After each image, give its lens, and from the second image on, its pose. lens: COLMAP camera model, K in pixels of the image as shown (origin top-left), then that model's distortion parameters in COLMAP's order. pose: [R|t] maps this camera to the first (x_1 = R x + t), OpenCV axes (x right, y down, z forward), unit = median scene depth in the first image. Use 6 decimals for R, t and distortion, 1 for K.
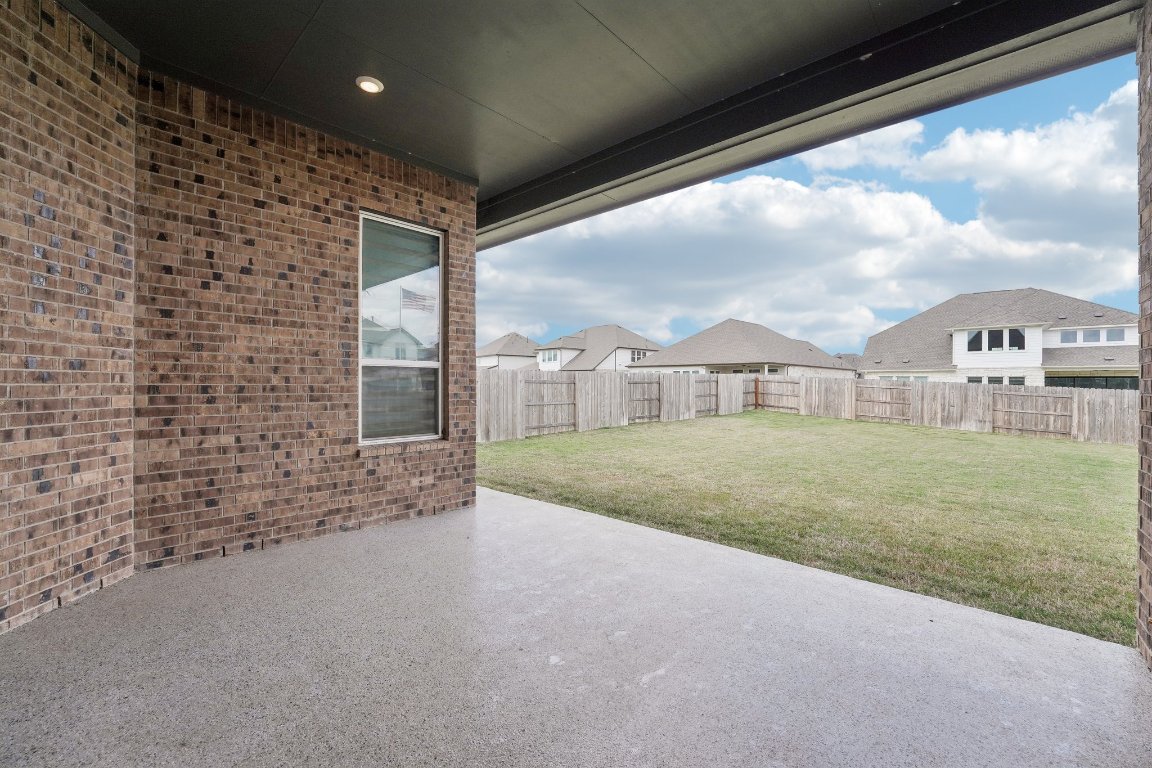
lens RADIAL K [[476.2, 0, 572.0], [0, 476.2, 388.0], [0, 0, 1]] dist [-0.020121, -0.000063]
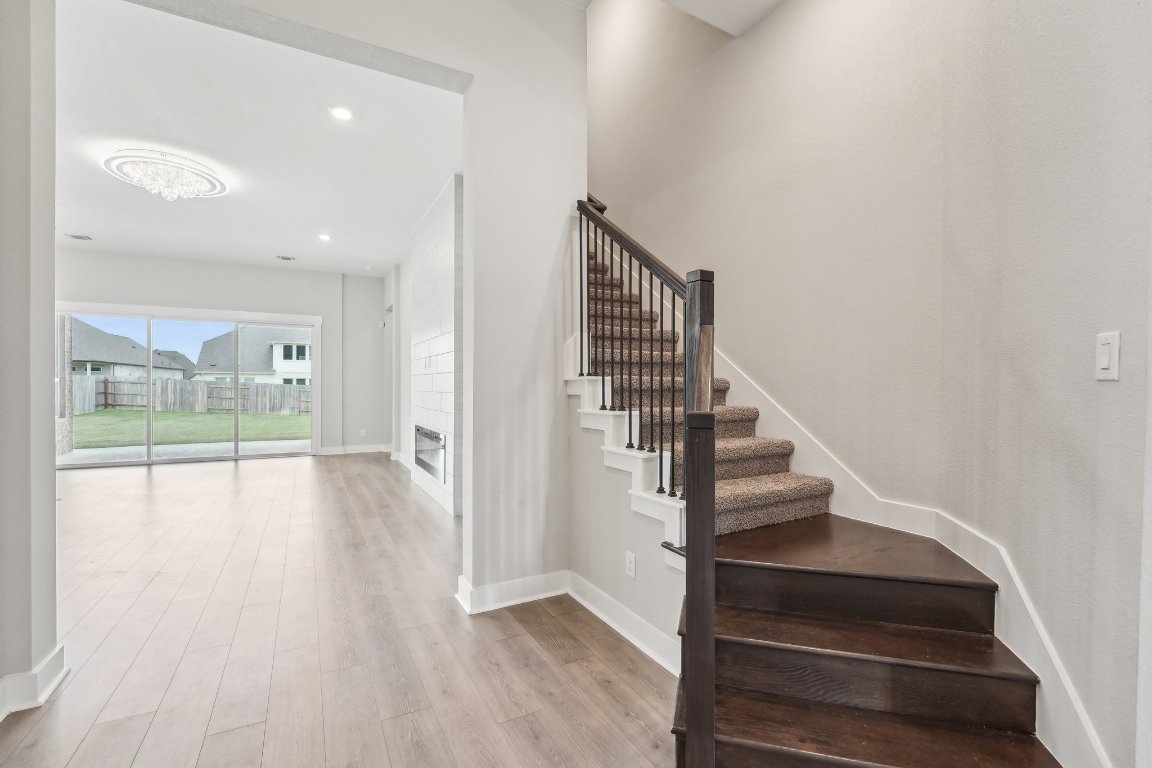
lens RADIAL K [[487.2, 0, 578.6], [0, 487.2, 380.2], [0, 0, 1]] dist [-0.017404, -0.003891]
pose [[0.311911, 0.004603, 0.950100, -0.291350], [0.006776, 0.999952, -0.007069, -0.004464], [-0.950087, 0.008643, 0.311865, -0.329090]]
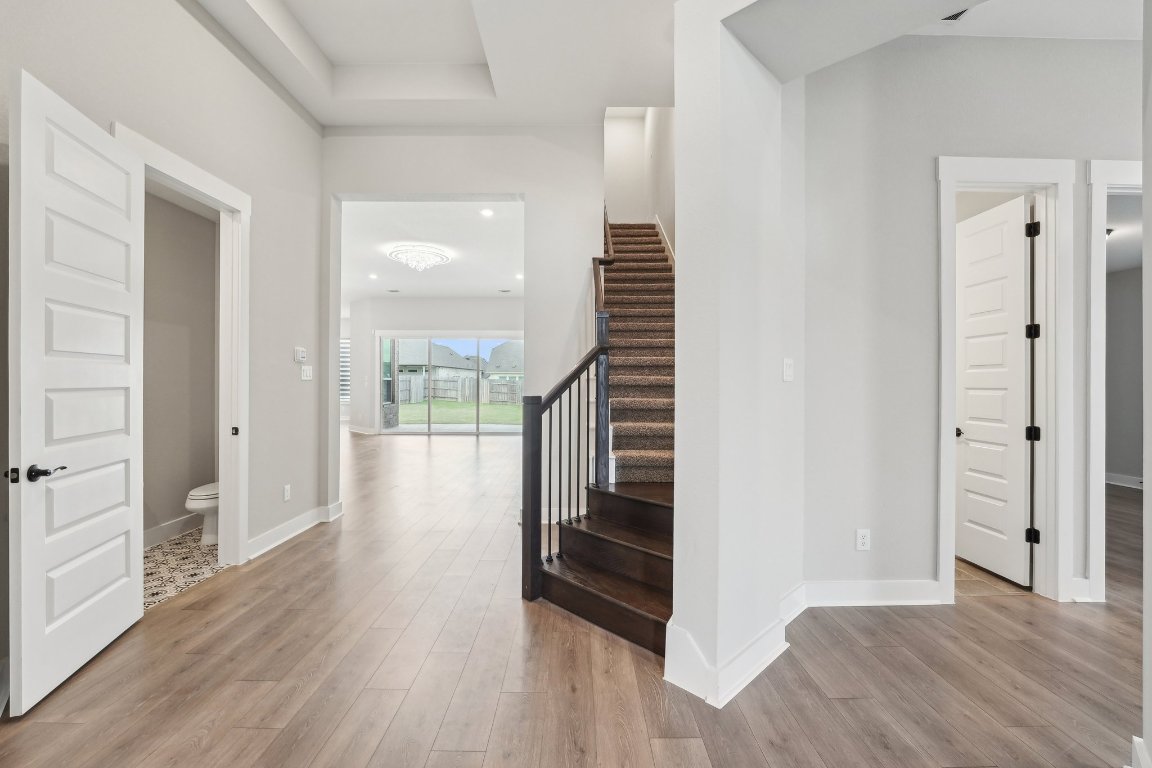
lens RADIAL K [[487.2, 0, 578.6], [0, 487.2, 380.2], [0, 0, 1]] dist [-0.017404, -0.003891]
pose [[0.732687, 0.000154, 0.680566, -0.302473], [0.004802, 0.999974, -0.005395, -0.004694], [-0.680549, 0.007221, 0.732667, -0.424198]]
